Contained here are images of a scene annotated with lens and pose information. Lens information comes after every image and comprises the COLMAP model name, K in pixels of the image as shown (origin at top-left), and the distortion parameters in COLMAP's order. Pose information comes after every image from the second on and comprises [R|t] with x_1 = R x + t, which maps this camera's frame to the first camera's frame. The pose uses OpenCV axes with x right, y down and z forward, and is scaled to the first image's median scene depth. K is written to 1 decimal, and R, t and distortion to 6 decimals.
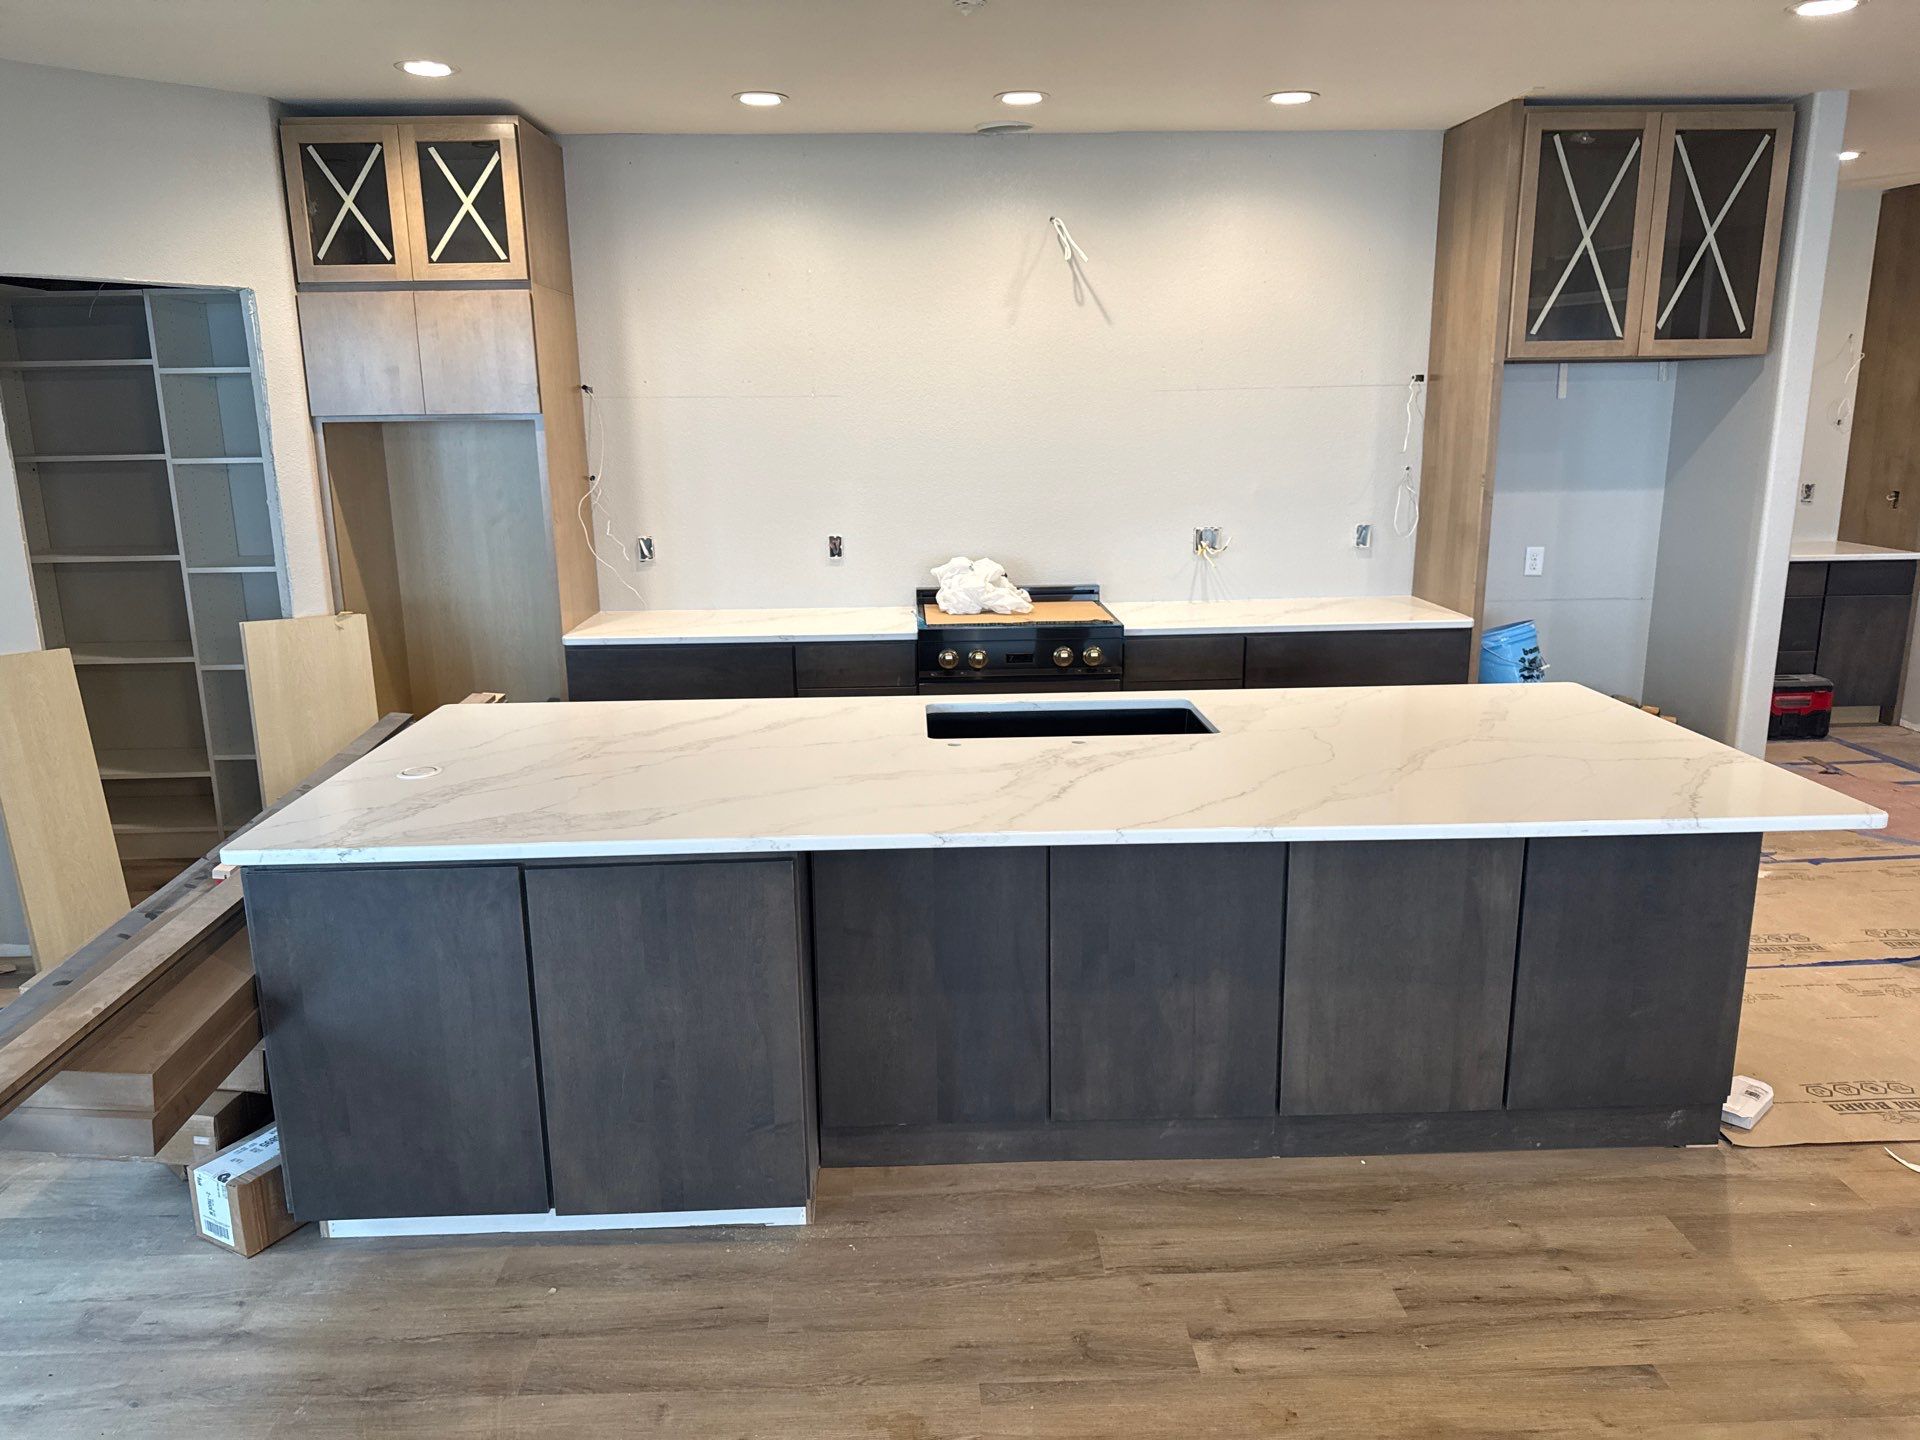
lens RADIAL K [[1367.3, 0, 953.9], [0, 1367.3, 728.3], [0, 0, 1]] dist [0.024143, -0.025129]
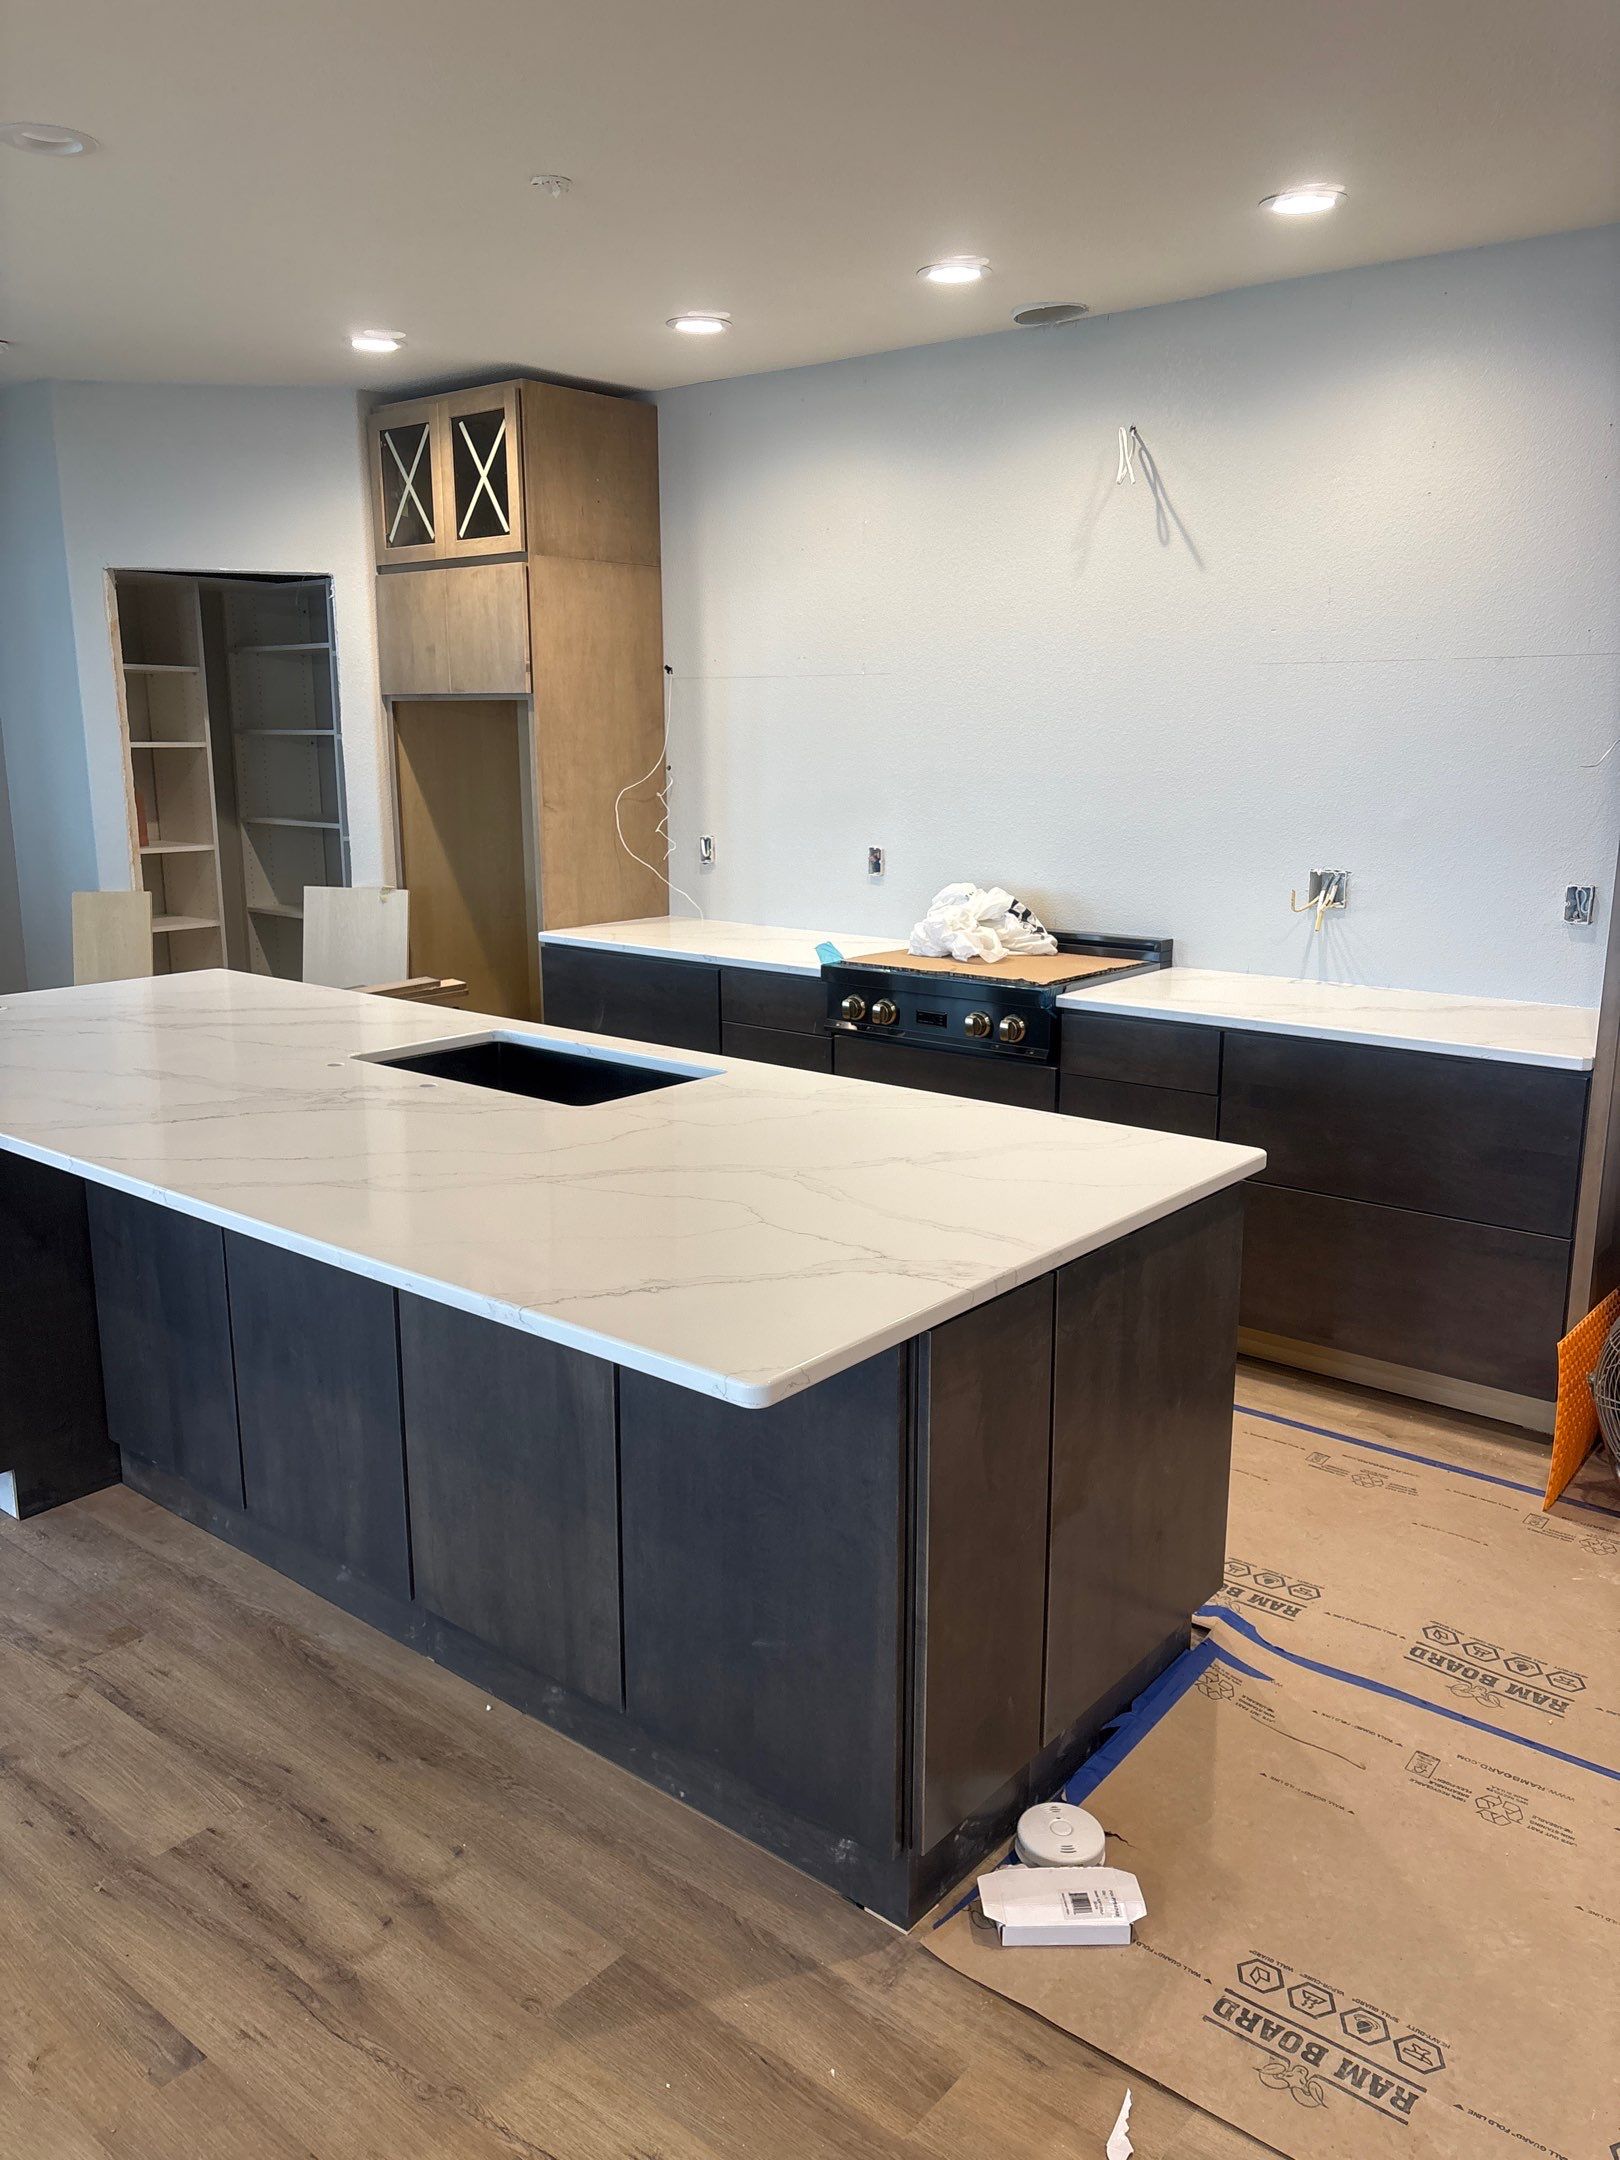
lens RADIAL K [[1638.0, 0, 808.9], [0, 1638.0, 1074.5], [0, 0, 1]] dist [0.069423, -0.079707]
pose [[0.744882, 0.152985, -0.649420, 0.654251], [-0.160579, 0.985852, 0.048056, -0.058128], [0.647584, 0.068488, 0.758910, 0.293412]]
